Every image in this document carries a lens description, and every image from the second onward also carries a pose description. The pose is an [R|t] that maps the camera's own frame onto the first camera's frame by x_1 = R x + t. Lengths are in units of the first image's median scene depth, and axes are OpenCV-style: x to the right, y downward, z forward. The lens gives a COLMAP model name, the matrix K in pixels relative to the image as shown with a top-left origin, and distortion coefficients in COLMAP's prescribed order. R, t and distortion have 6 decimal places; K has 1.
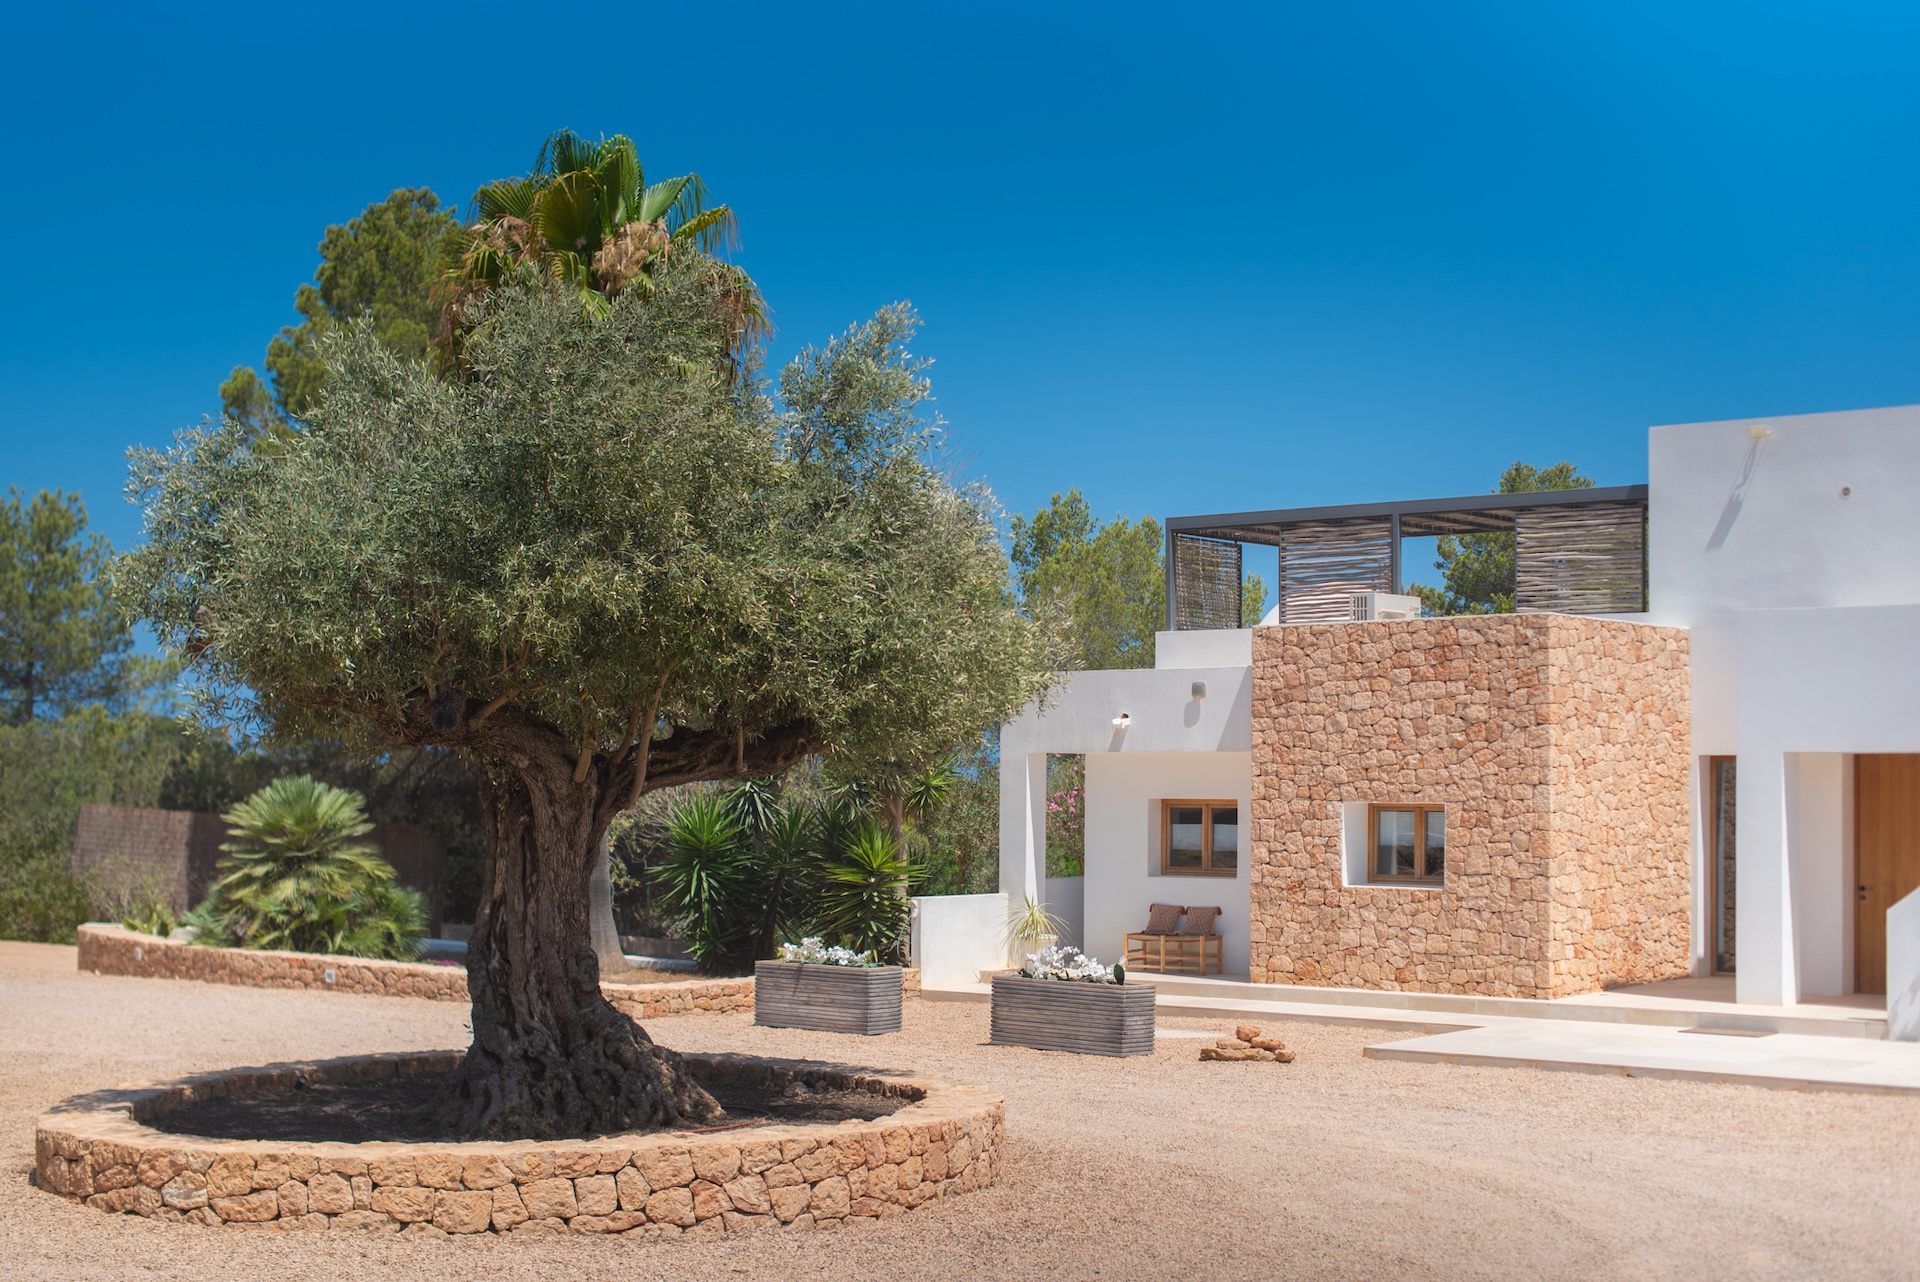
lens RADIAL K [[2761.7, 0, 955.4], [0, 2761.7, 642.4], [0, 0, 1]] dist [-0.005049, 0.000000]
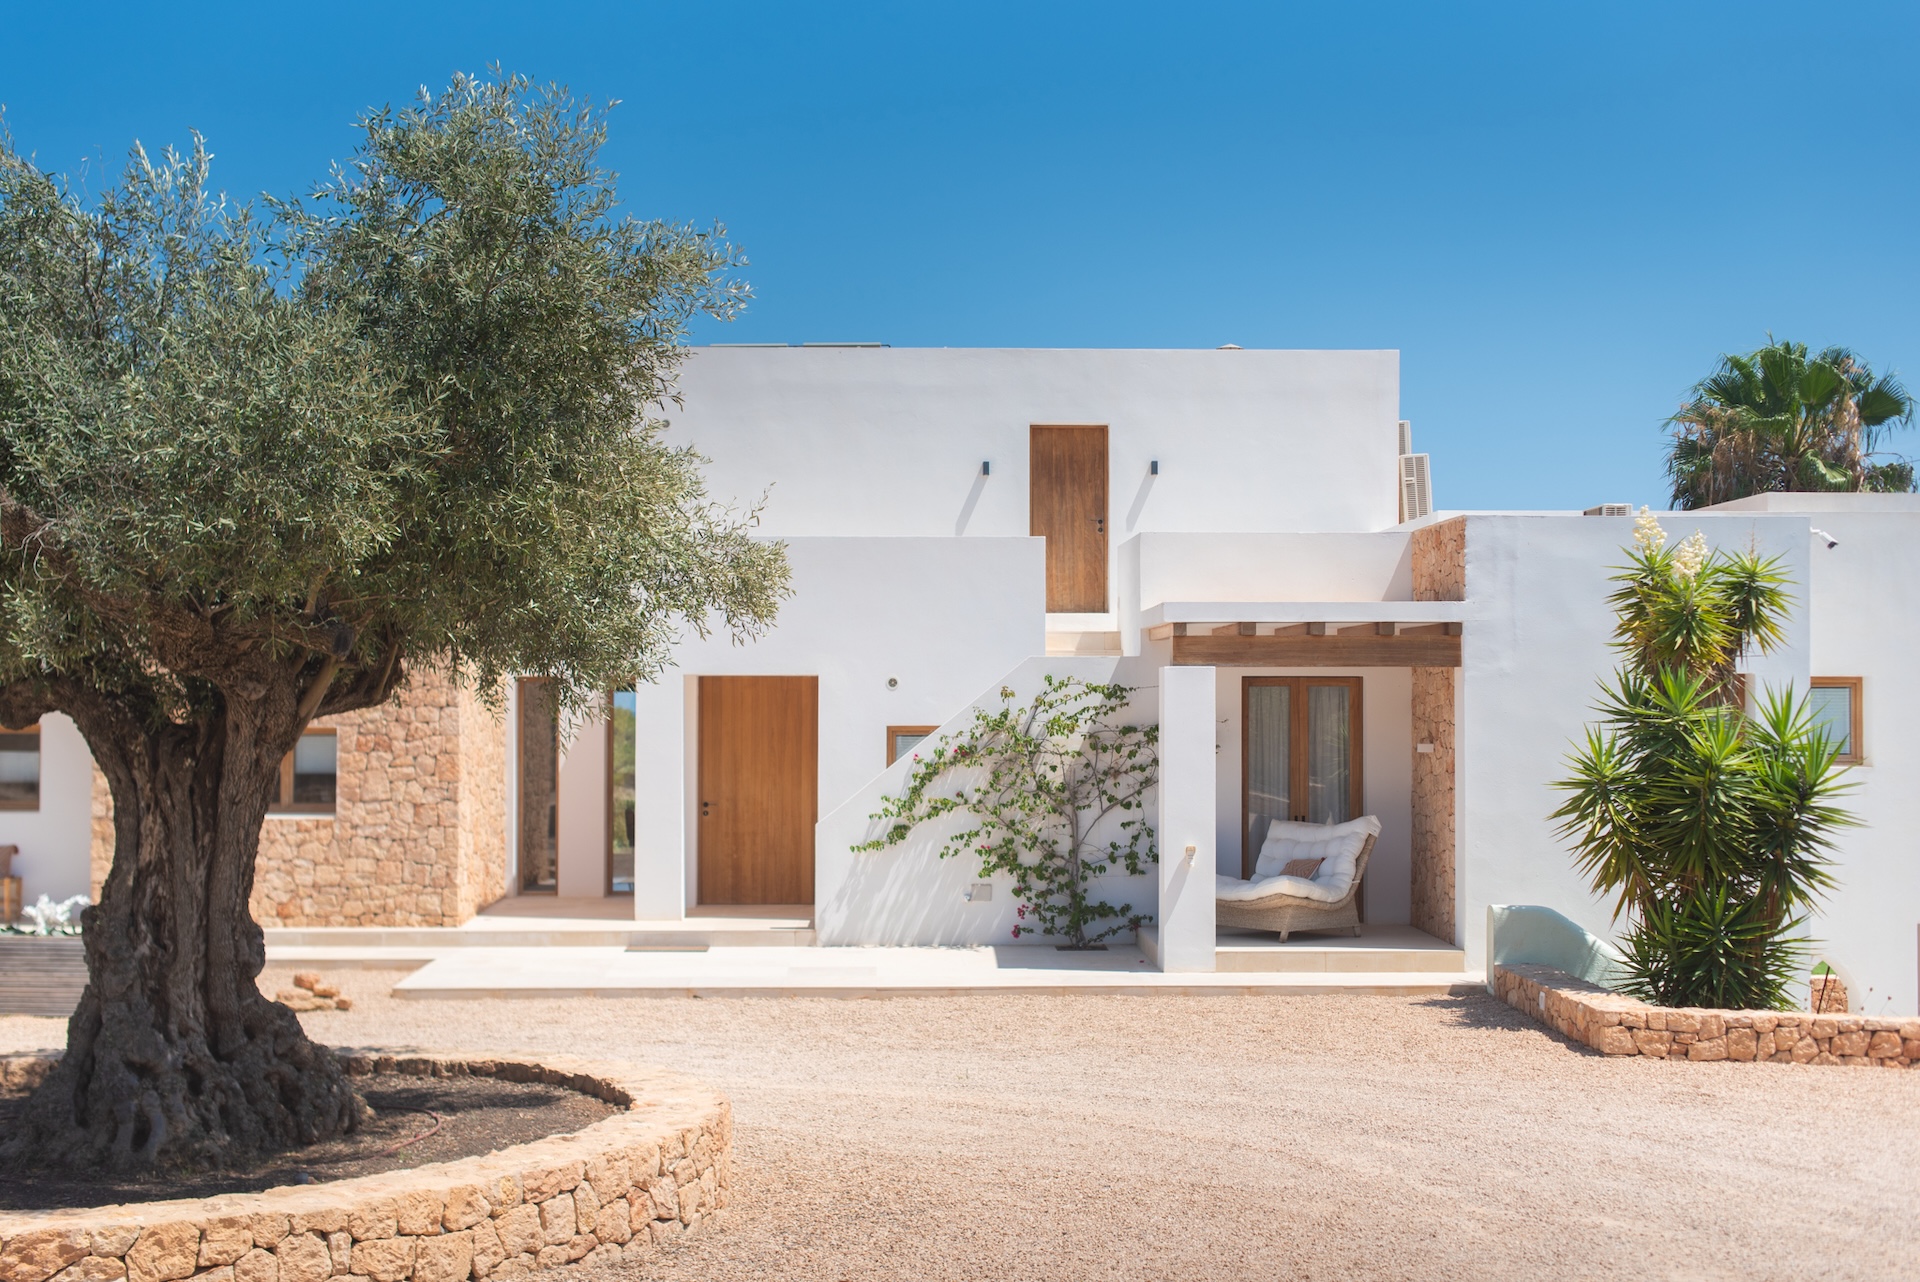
lens RADIAL K [[2761.7, 0, 971.8], [0, 2761.7, 625.7], [0, 0, 1]] dist [-0.005049, 0.000000]
pose [[0.761288, 0.014135, 0.648260, -0.496093], [-0.030858, 0.999419, 0.014446, 0.006248], [-0.647680, -0.031001, 0.761282, 0.257741]]
